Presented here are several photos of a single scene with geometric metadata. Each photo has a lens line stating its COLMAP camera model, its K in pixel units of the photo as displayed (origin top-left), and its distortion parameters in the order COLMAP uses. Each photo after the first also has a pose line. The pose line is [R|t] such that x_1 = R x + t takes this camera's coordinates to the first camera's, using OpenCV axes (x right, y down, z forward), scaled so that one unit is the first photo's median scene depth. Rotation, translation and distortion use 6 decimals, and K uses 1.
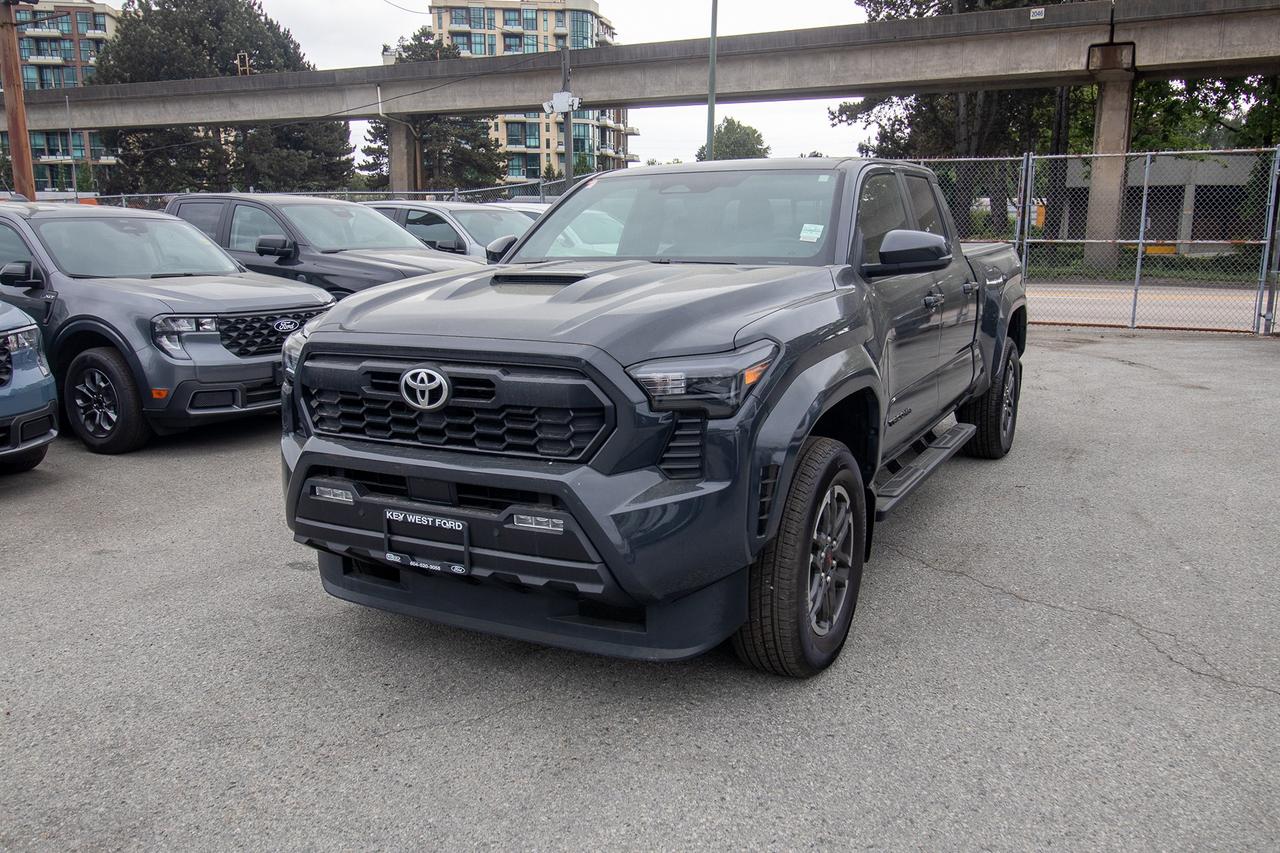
lens RADIAL K [[1016.7, 0, 646.1], [0, 1016.7, 428.6], [0, 0, 1]] dist [0.013008, -0.003733]
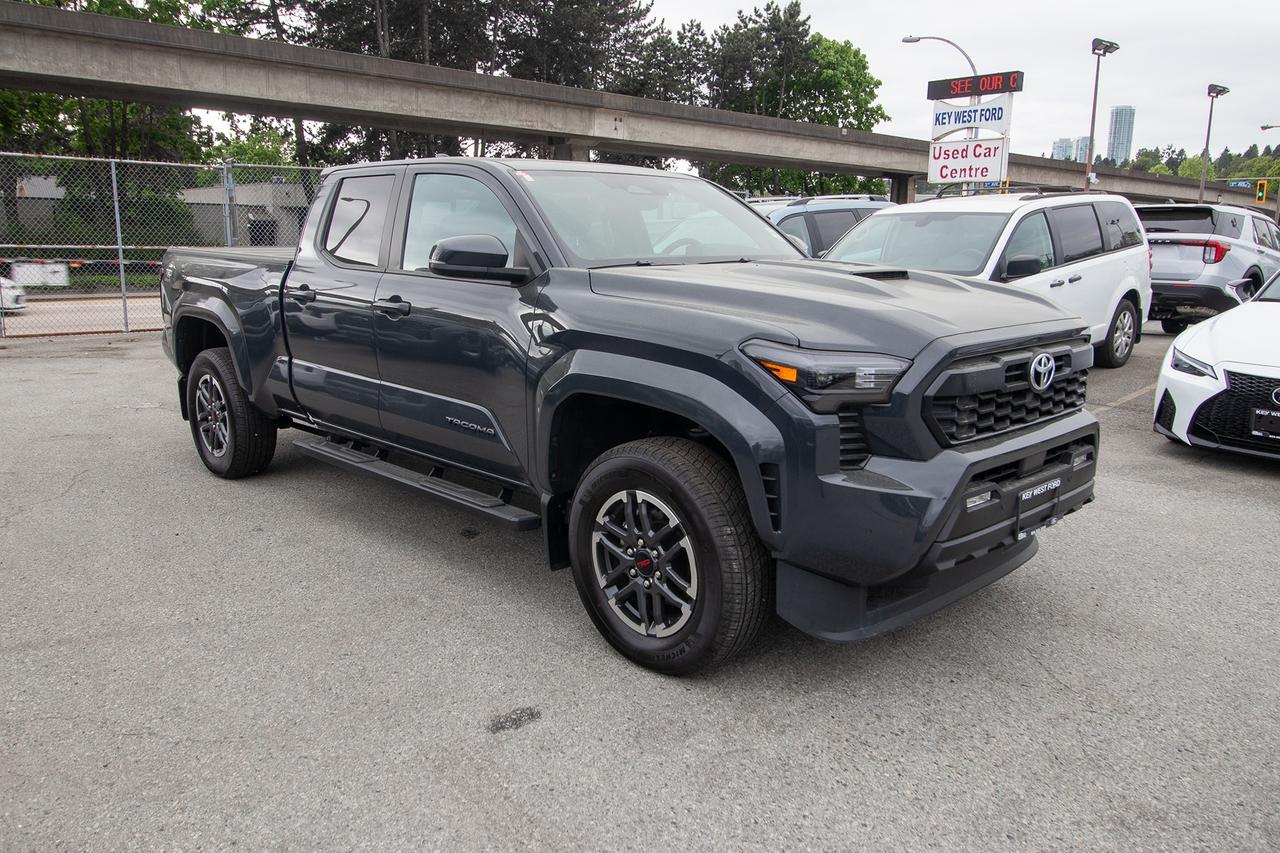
lens RADIAL K [[956.4, 0, 640.0], [0, 956.4, 426.5], [0, 0, 1]] dist [0.011966, -0.000713]
pose [[0.315724, -0.174020, 0.932757, -0.108913], [0.172670, 0.977161, 0.123858, -0.015093], [-0.933008, 0.121954, 0.338561, 0.085751]]
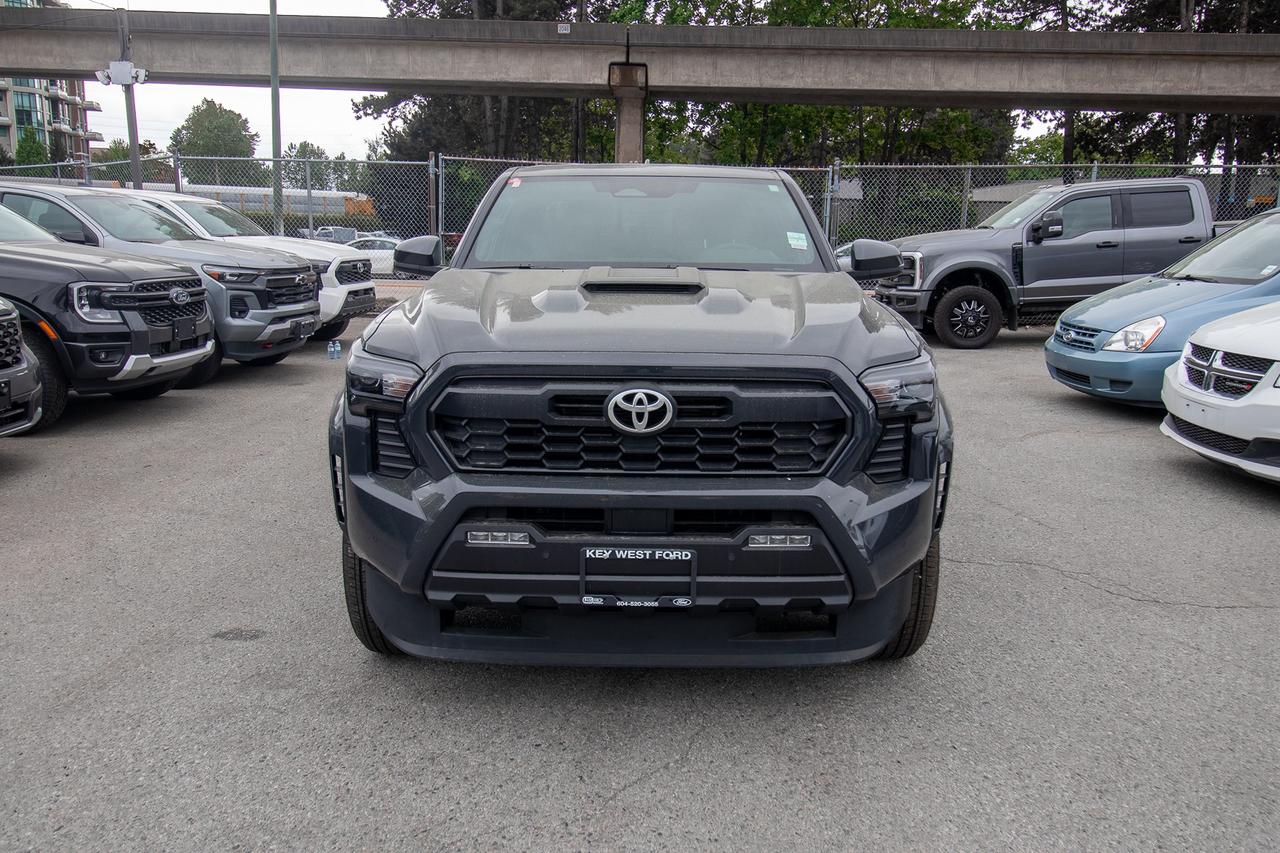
lens RADIAL K [[1009.7, 0, 640.0], [0, 1009.7, 426.5], [0, 0, 1]] dist [0.009434, 0.003581]
pose [[0.888597, -0.068089, 0.453607, -0.050883], [0.066210, 0.997604, 0.020044, -0.003498], [-0.453886, 0.012222, 0.890976, 0.015502]]
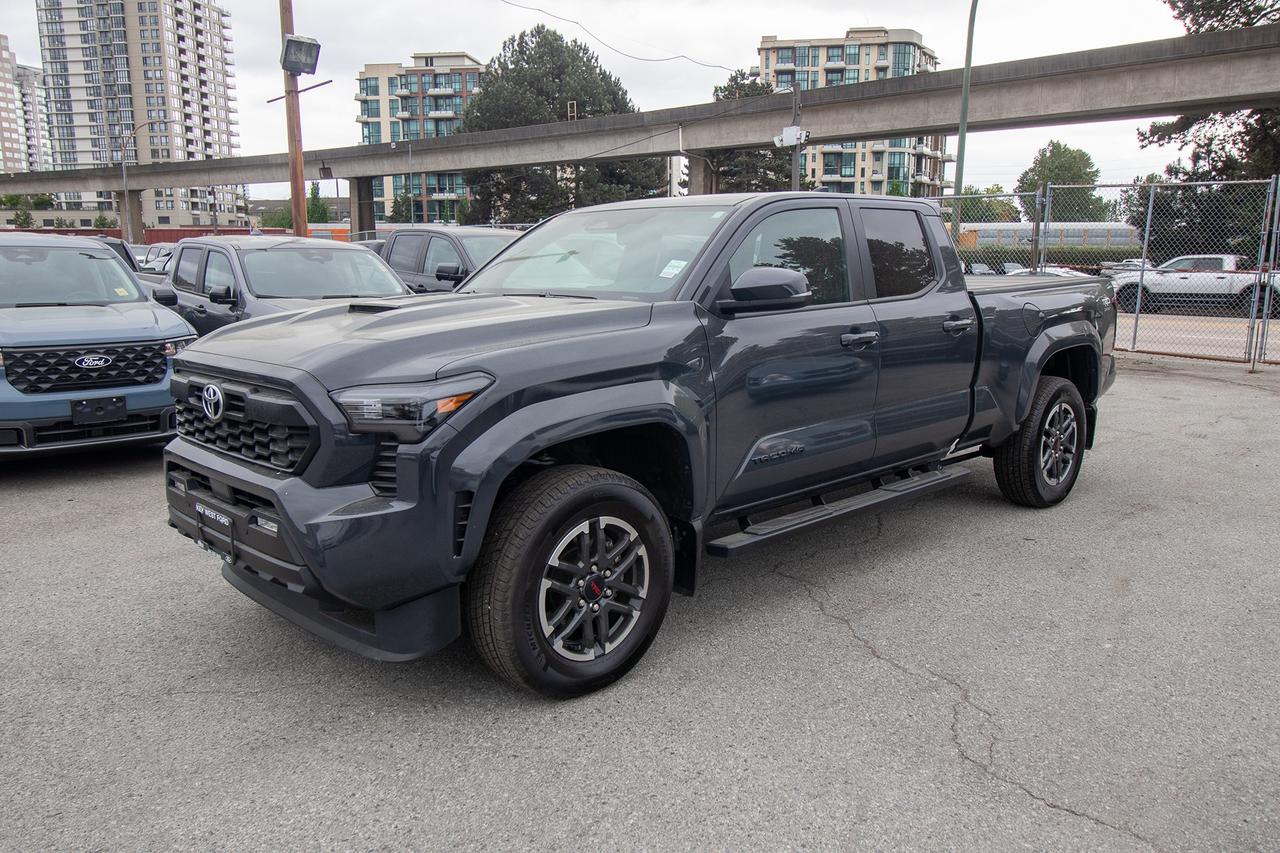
lens RADIAL K [[964.0, 0, 640.0], [0, 964.0, 426.5], [0, 0, 1]] dist [0.008566, -0.004308]
pose [[0.948587, 0.058290, -0.311104, 0.047834], [-0.063514, 0.997959, -0.006678, -0.002804], [0.310080, 0.026094, 0.950352, 0.008079]]
